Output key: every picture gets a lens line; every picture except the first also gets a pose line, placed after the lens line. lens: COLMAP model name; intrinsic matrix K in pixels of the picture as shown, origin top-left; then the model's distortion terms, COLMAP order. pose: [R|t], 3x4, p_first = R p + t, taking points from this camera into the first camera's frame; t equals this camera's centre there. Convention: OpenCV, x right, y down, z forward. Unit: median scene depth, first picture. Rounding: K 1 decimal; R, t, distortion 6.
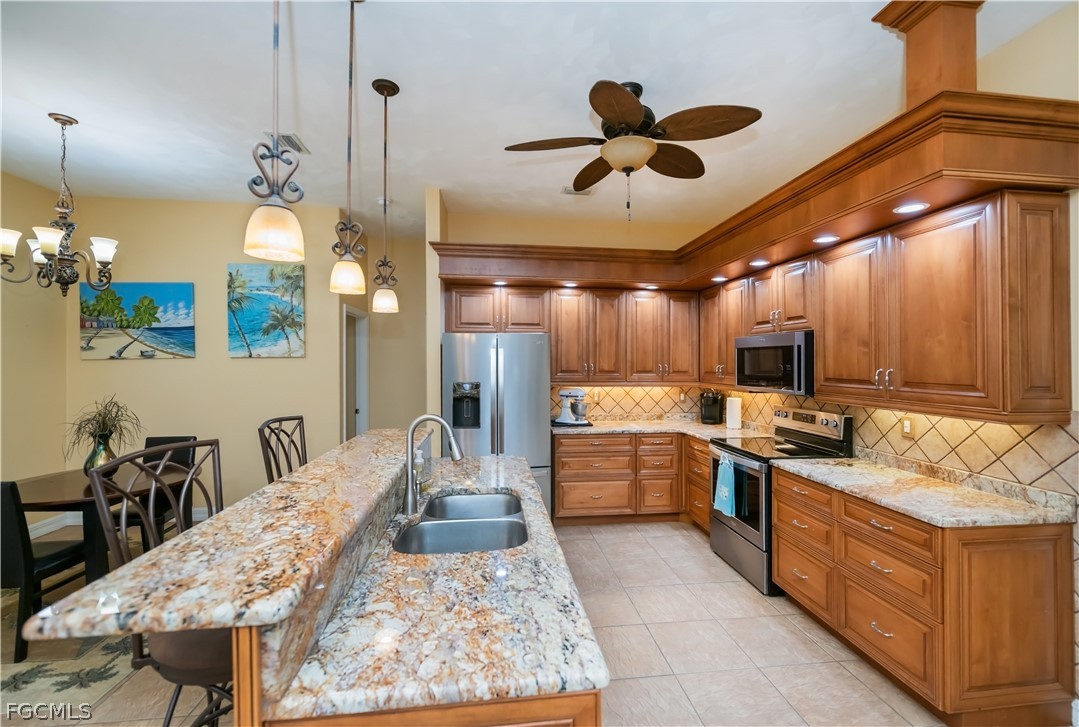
lens RADIAL K [[451.0, 0, 545.5], [0, 451.0, 362.3], [0, 0, 1]] dist [-0.001837, -0.000371]
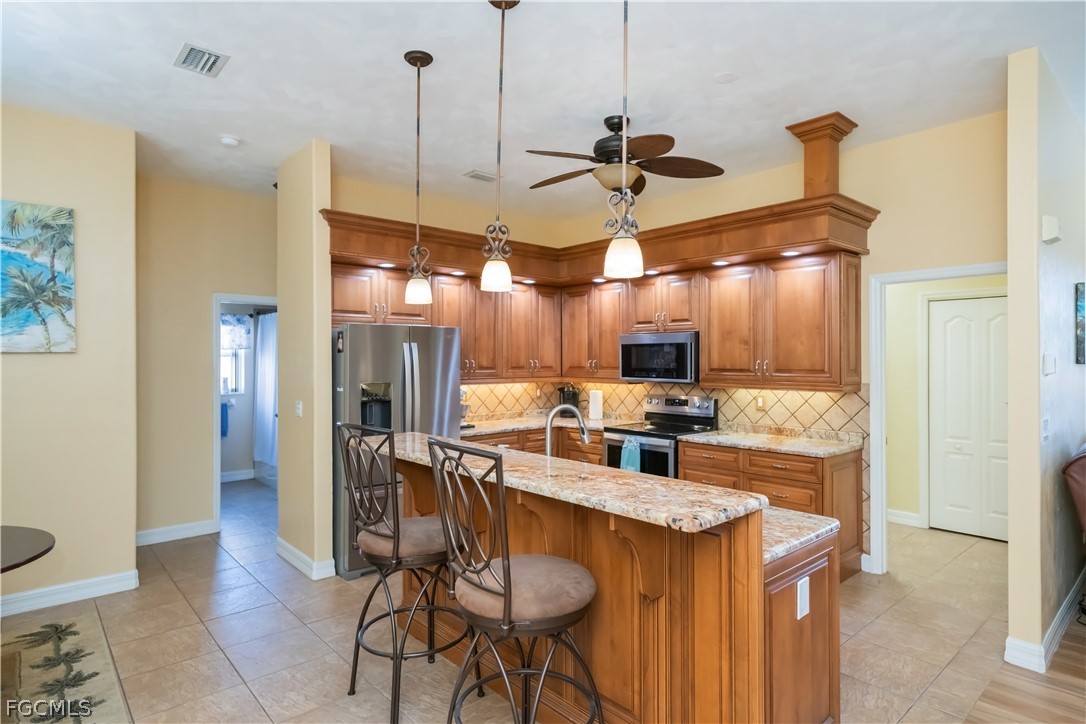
lens RADIAL K [[585.2, 0, 539.9], [0, 585.2, 357.4], [0, 0, 1]] dist [0.005964, 0.000169]
pose [[0.825200, -0.005638, 0.564813, -0.514530], [0.007126, 0.999975, -0.000428, 0.000197], [-0.564796, 0.004378, 0.825219, -0.072777]]
